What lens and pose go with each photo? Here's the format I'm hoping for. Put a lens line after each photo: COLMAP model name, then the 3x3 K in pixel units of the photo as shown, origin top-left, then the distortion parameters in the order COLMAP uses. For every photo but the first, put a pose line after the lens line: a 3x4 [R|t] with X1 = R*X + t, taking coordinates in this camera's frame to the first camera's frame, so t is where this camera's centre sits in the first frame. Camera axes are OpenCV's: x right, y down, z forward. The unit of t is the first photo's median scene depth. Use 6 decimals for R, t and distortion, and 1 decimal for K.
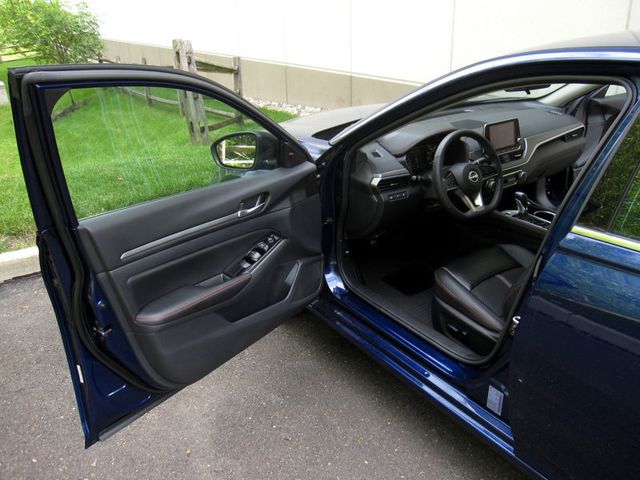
lens RADIAL K [[532.4, 0, 320.0], [0, 532.4, 240.0], [0, 0, 1]] dist [-0.060601, 0.026285]
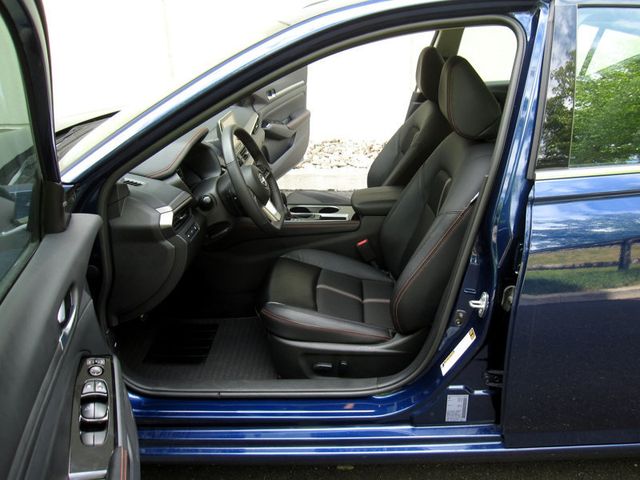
lens RADIAL K [[532.4, 0, 320.0], [0, 532.4, 240.0], [0, 0, 1]] dist [-0.060601, 0.026285]
pose [[0.592001, -0.297483, 0.749025, -0.273970], [0.345317, 0.933379, 0.097776, -0.082494], [-0.728211, 0.200768, 0.655287, 0.431793]]
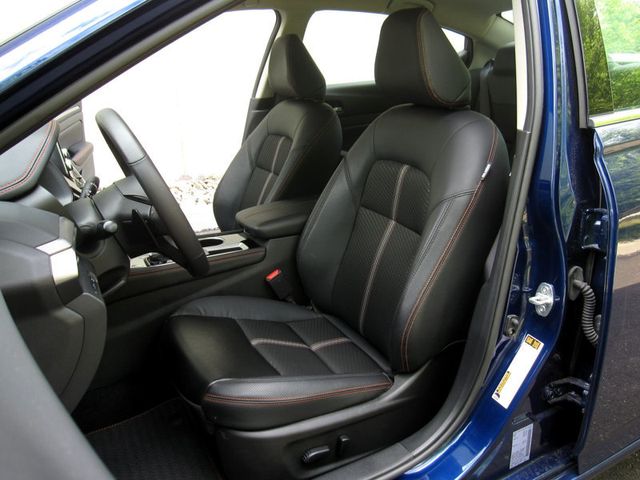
lens RADIAL K [[532.4, 0, 320.0], [0, 532.4, 240.0], [0, 0, 1]] dist [-0.060601, 0.026285]
pose [[0.108497, -0.276899, 0.954754, -0.180960], [0.437099, 0.875890, 0.204355, -0.117576], [-0.892845, 0.395151, 0.216064, 0.766486]]
